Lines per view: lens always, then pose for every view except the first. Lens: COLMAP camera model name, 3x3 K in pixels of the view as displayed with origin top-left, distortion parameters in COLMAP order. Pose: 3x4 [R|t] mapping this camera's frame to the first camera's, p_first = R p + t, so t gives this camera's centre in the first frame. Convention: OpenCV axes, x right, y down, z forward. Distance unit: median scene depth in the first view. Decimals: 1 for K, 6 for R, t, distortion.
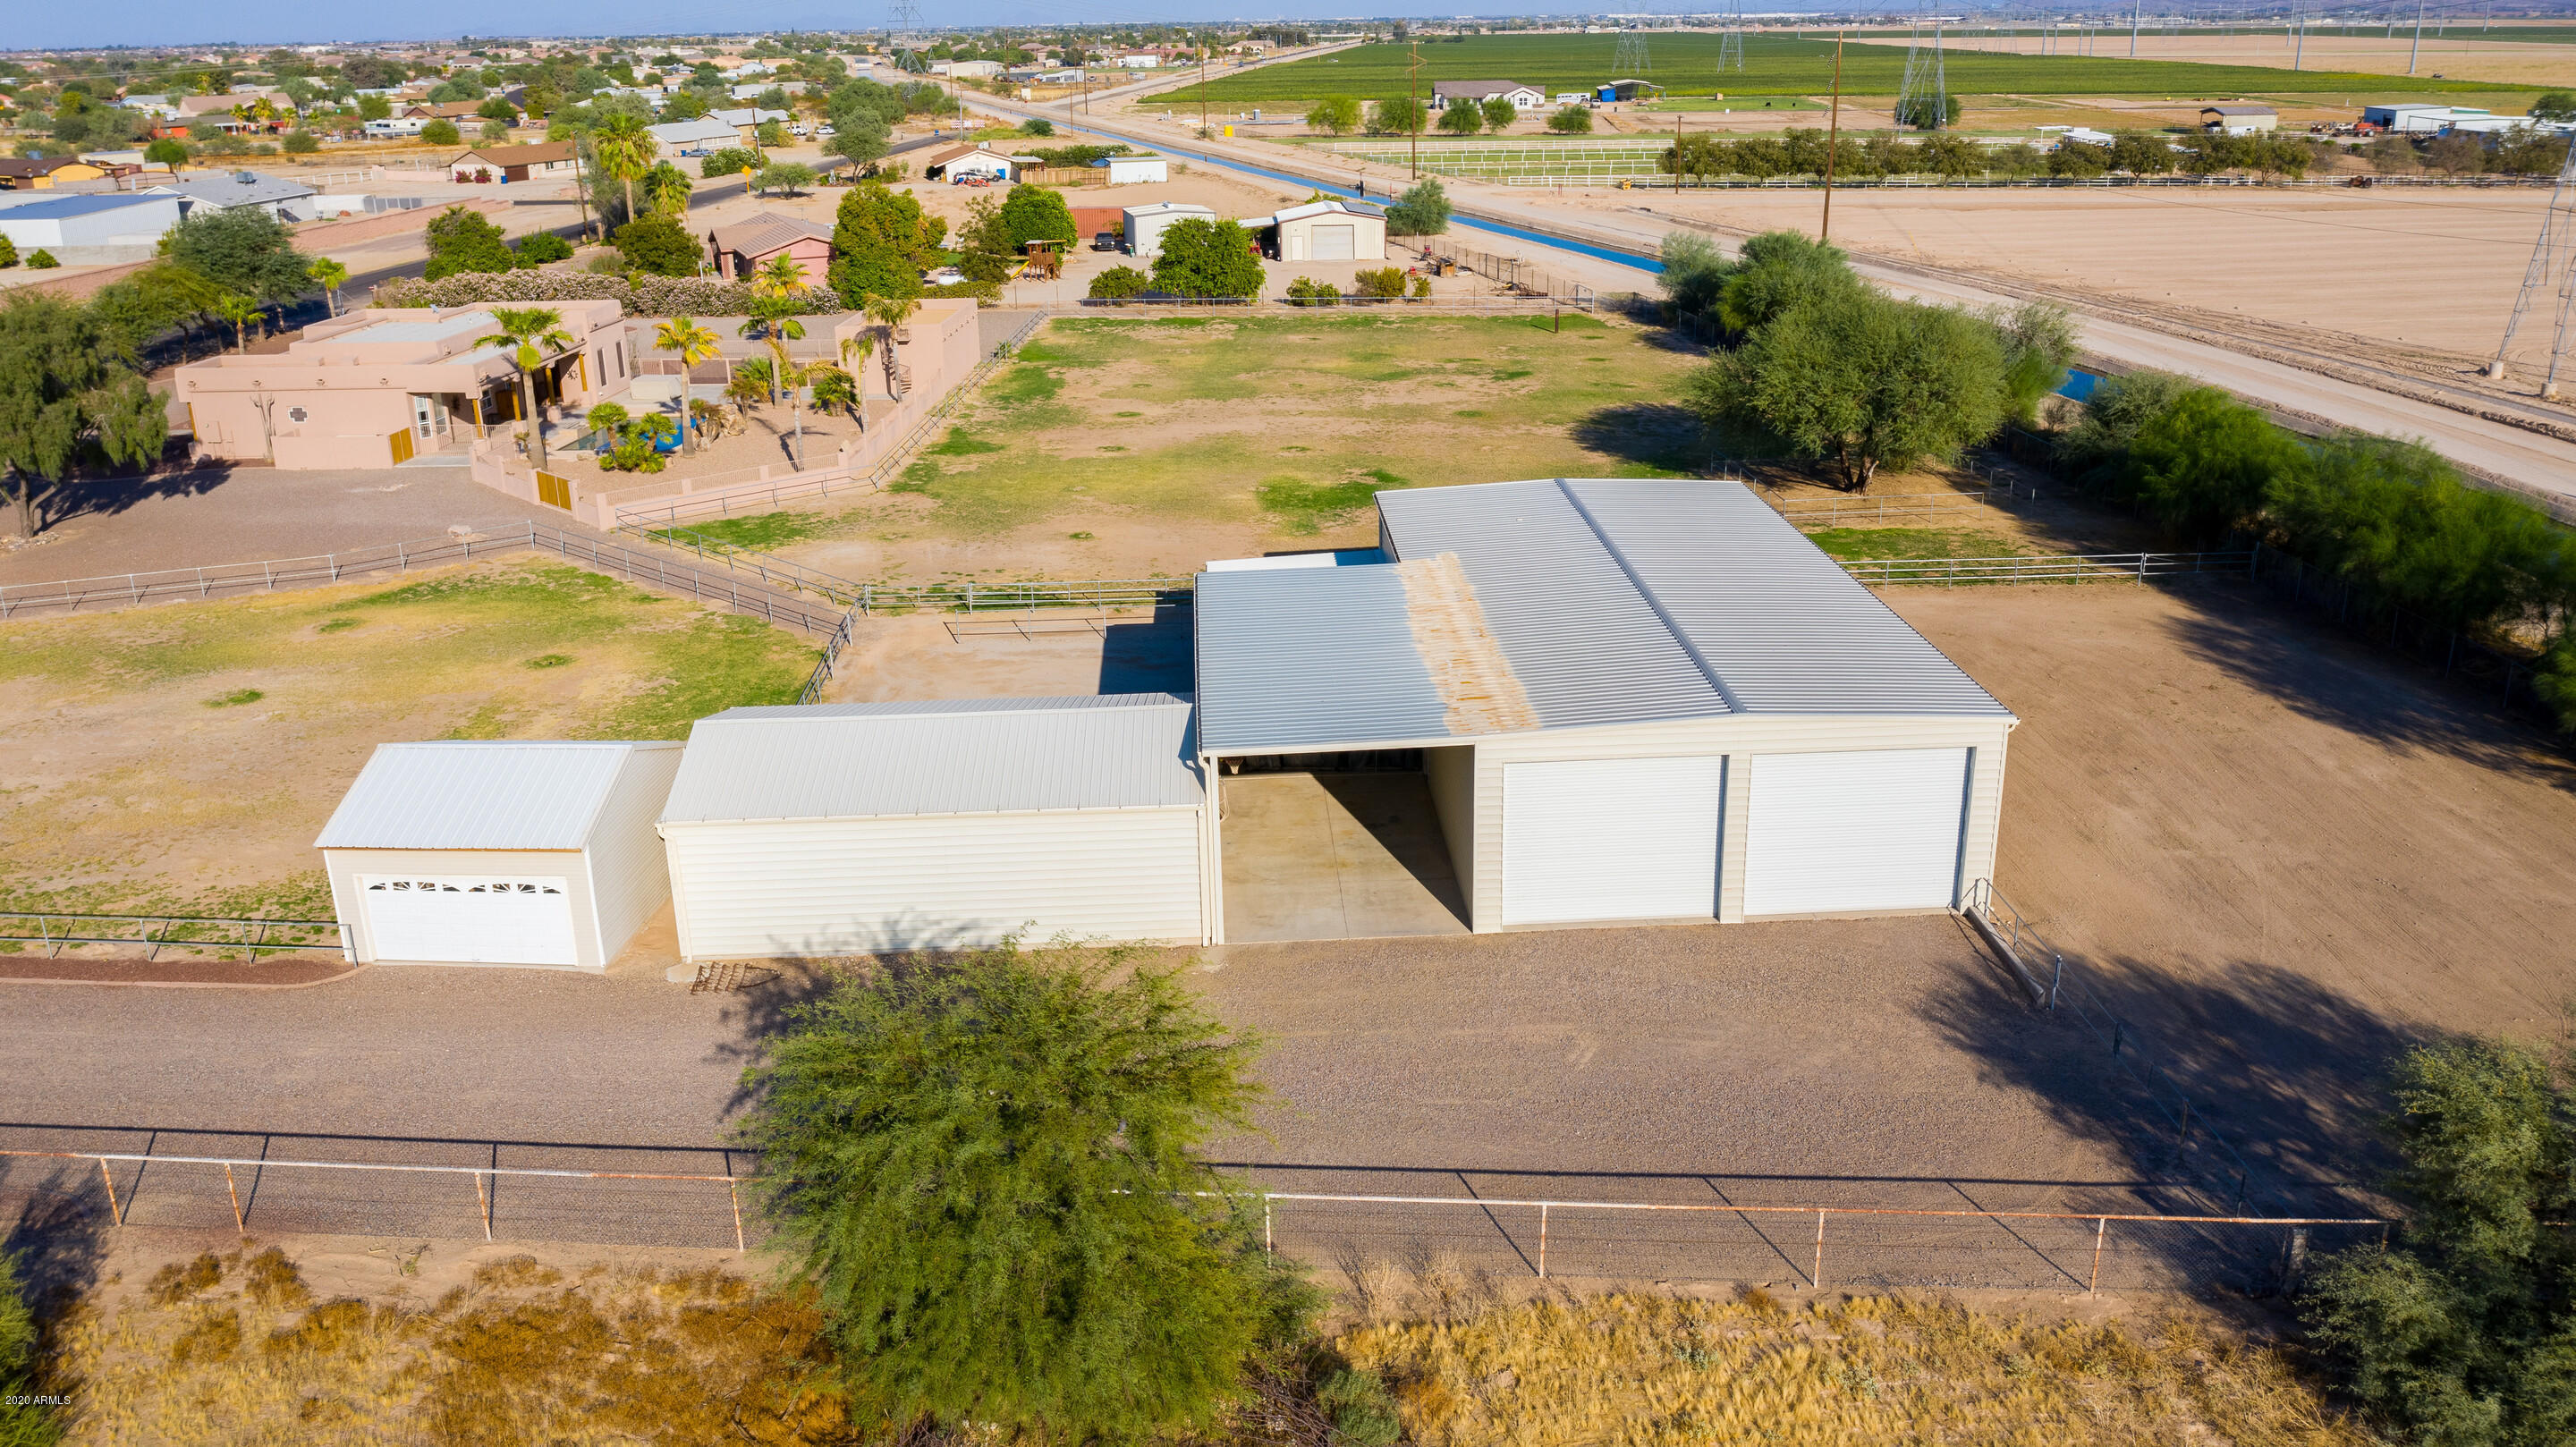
lens RADIAL K [[2040.1, 0, 1288.0], [0, 2040.1, 723.5], [0, 0, 1]] dist [-0.058978, 0.064460]
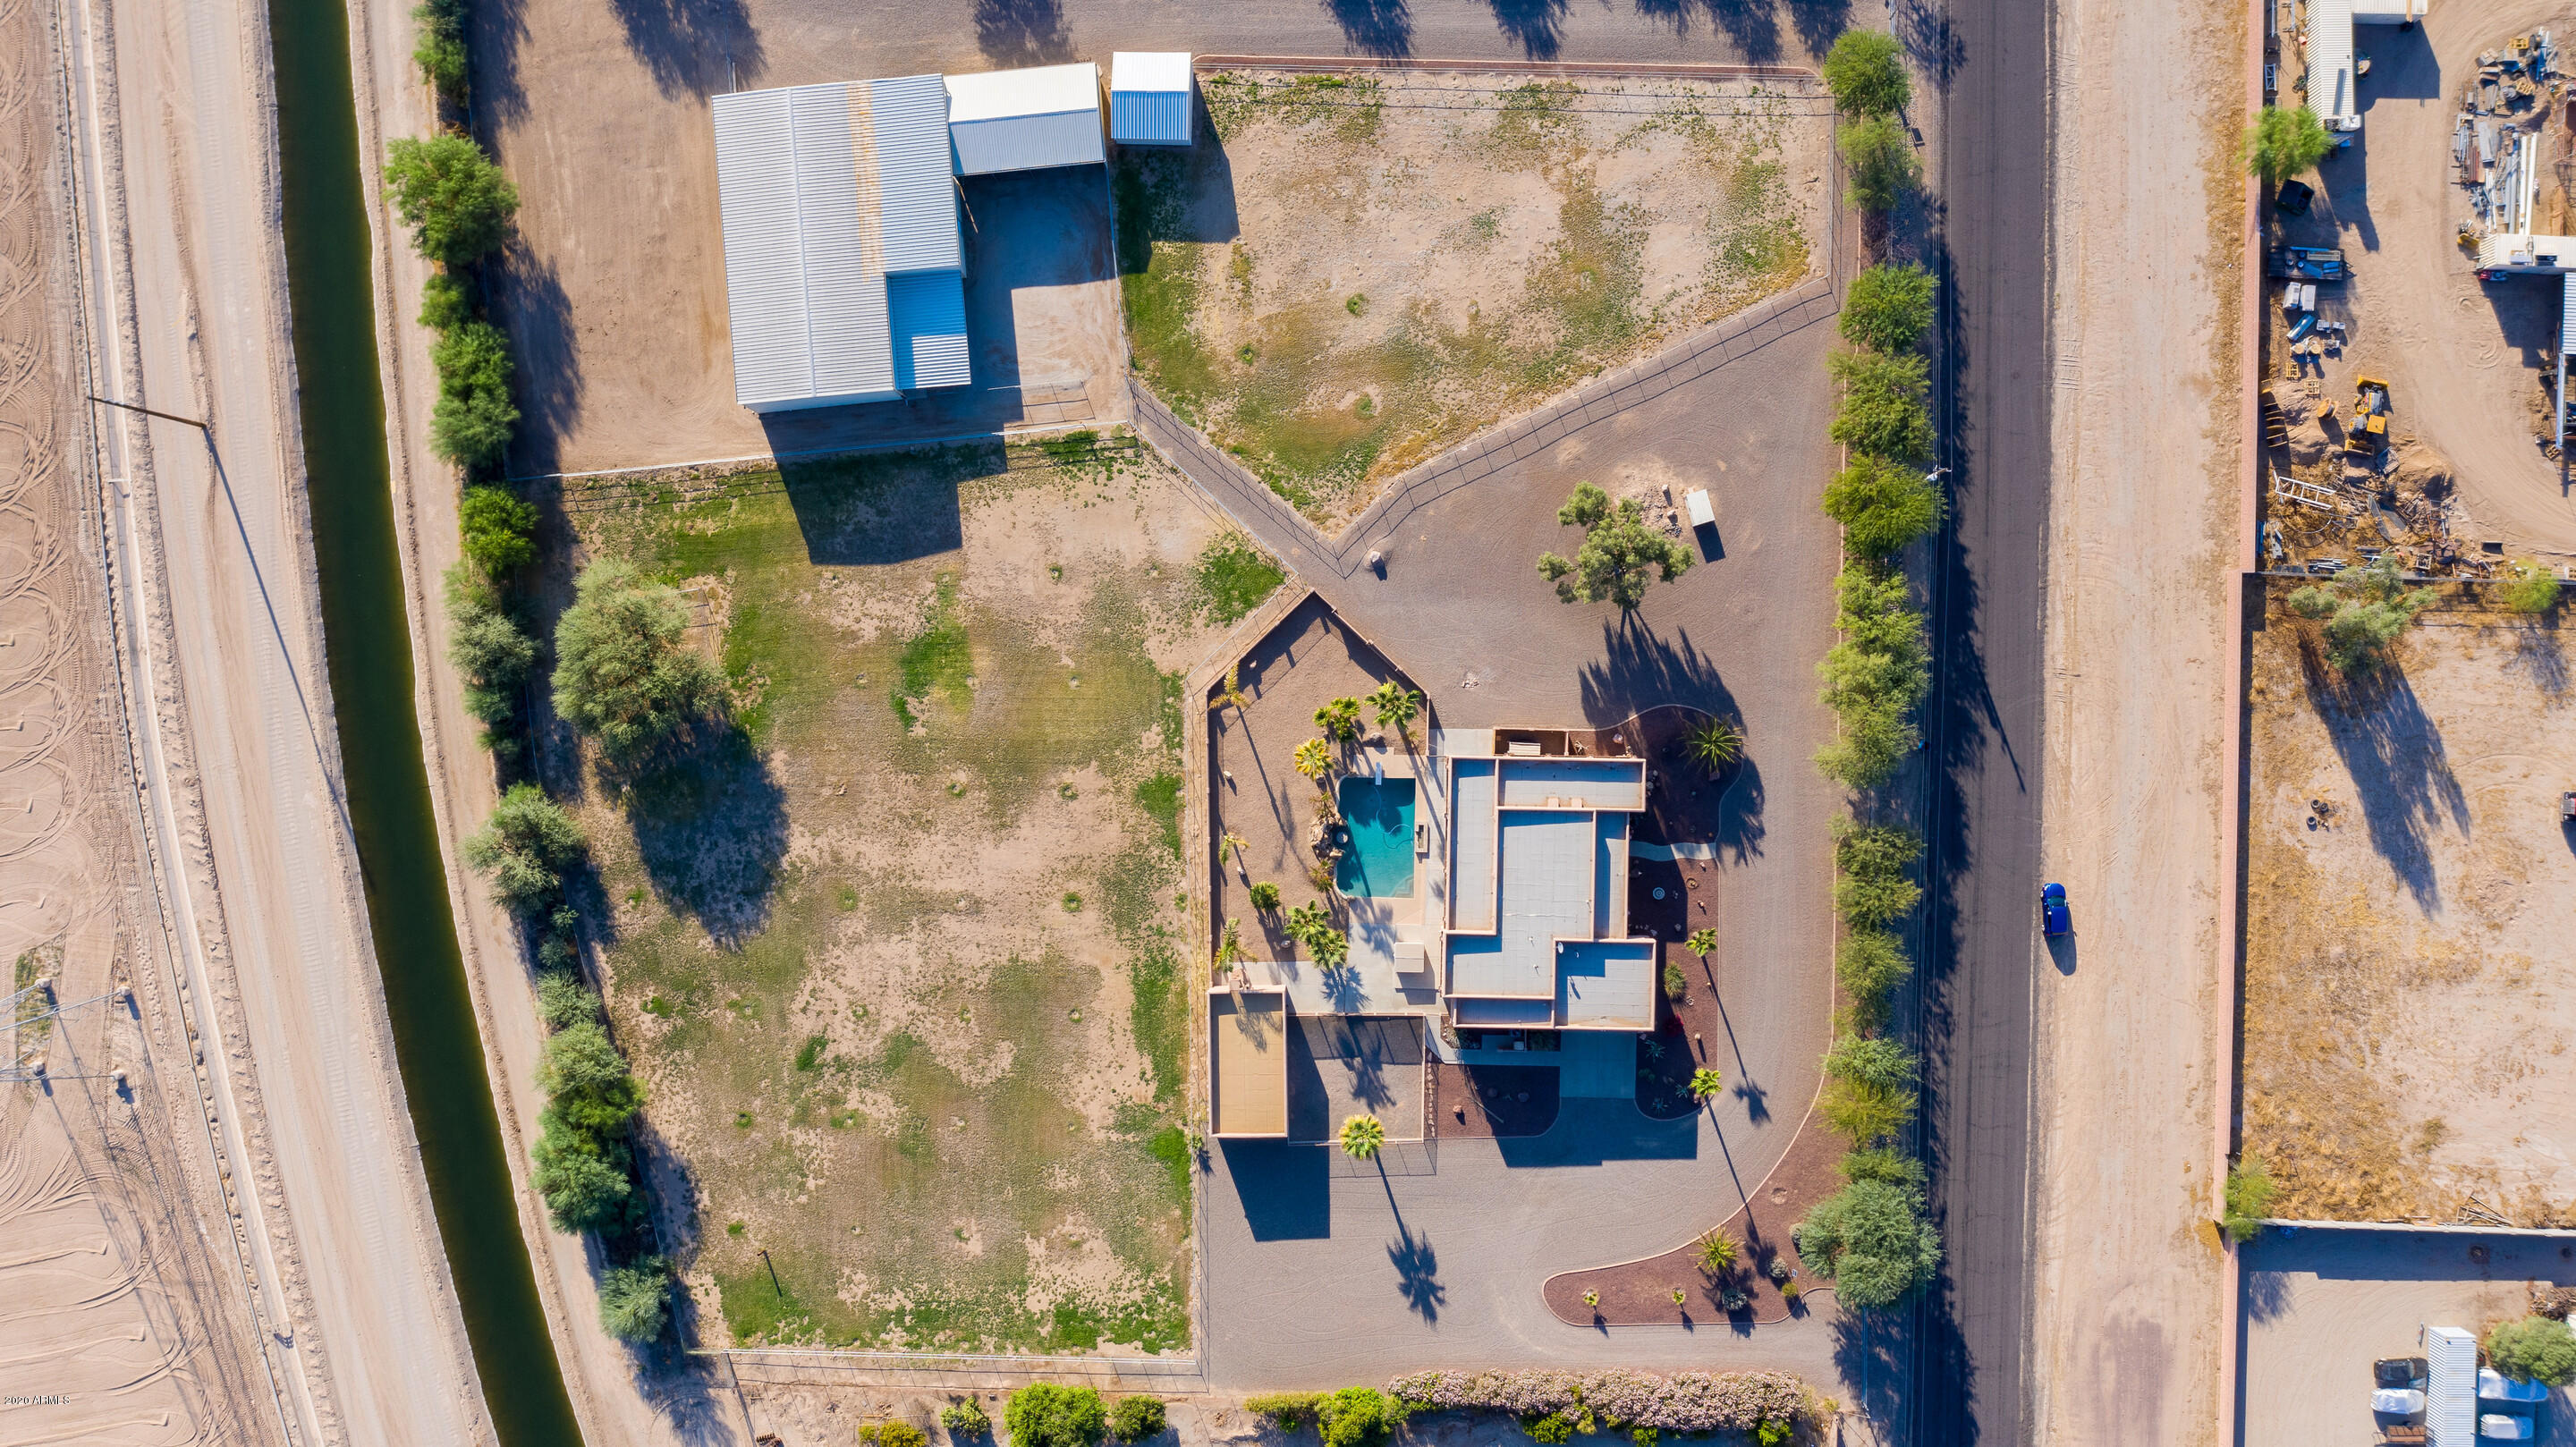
lens RADIAL K [[2040.1, 0, 1288.0], [0, 2040.1, 723.5], [0, 0, 1]] dist [-0.058978, 0.064460]
pose [[-0.997781, 0.045416, 0.048695, -0.688311], [0.031530, -0.321862, 0.946261, -3.308340], [0.058649, 0.945697, 0.319716, 0.873857]]
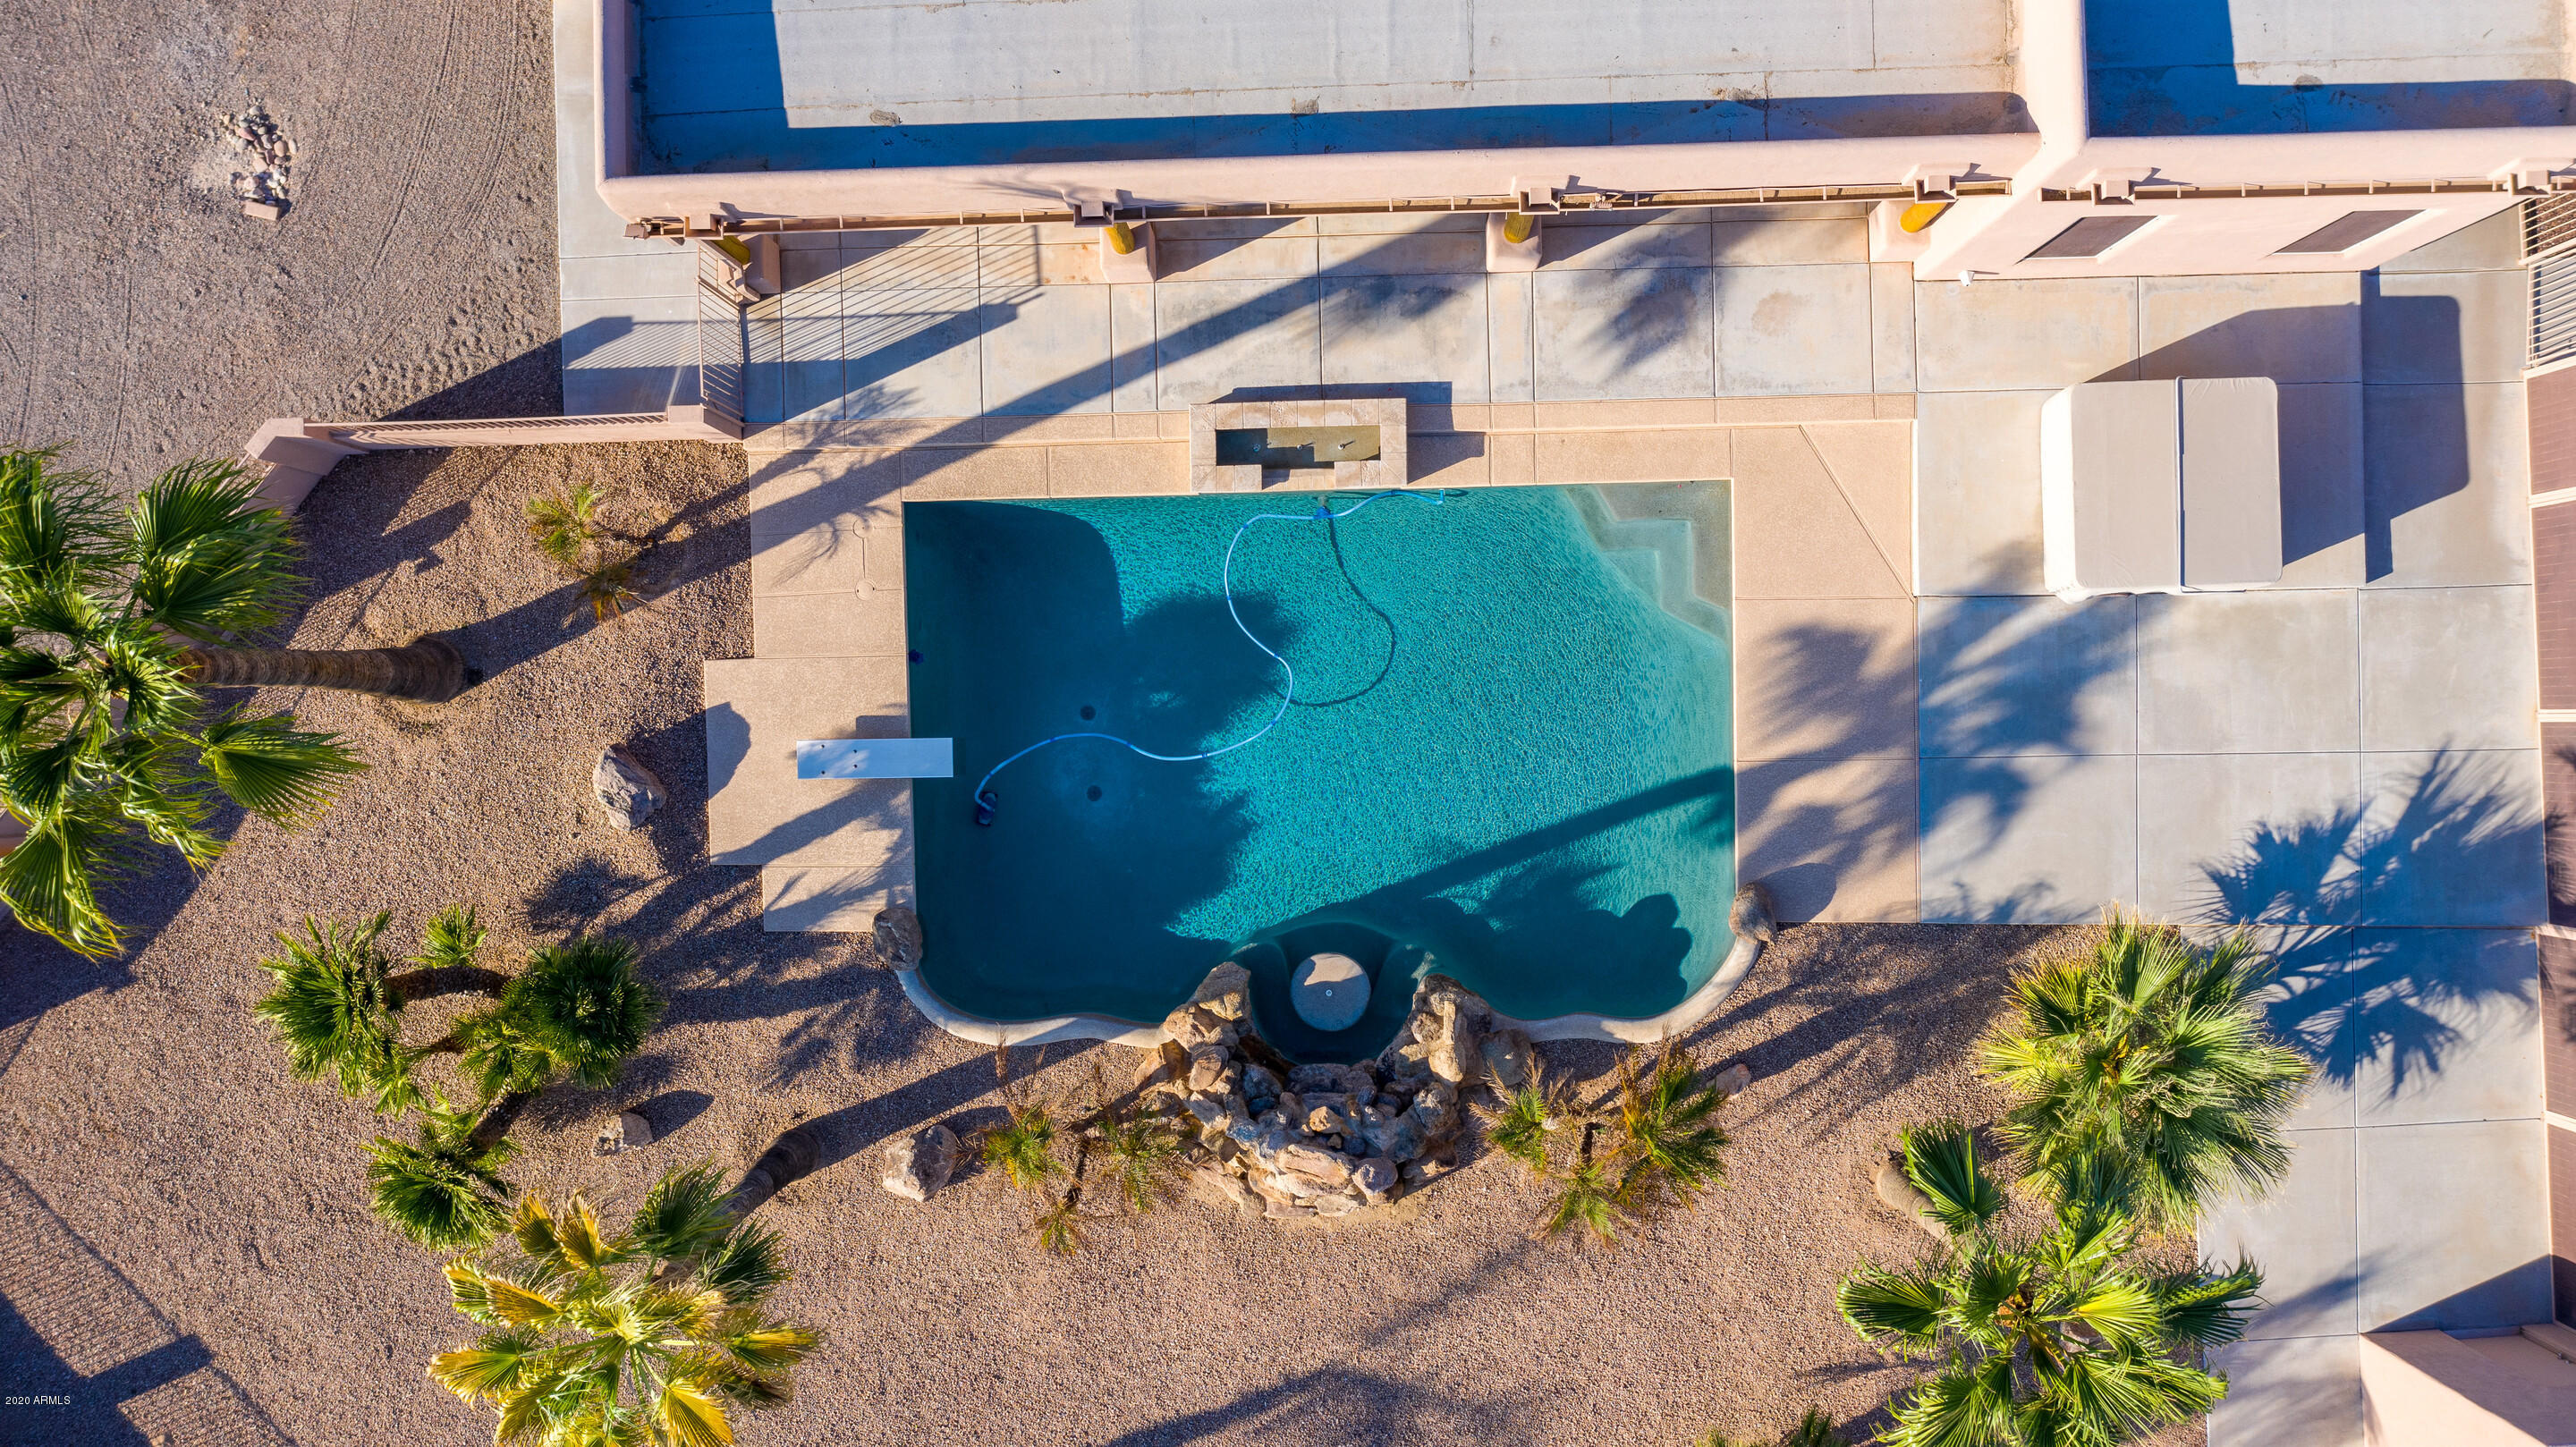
lens RADIAL K [[2040.1, 0, 1288.0], [0, 2040.1, 723.5], [0, 0, 1]] dist [-0.058978, 0.064460]
pose [[0.085798, 0.996043, 0.023154, -0.681162], [-0.287516, 0.002502, 0.957773, -0.741705], [0.953925, -0.088832, 0.286593, 1.949613]]
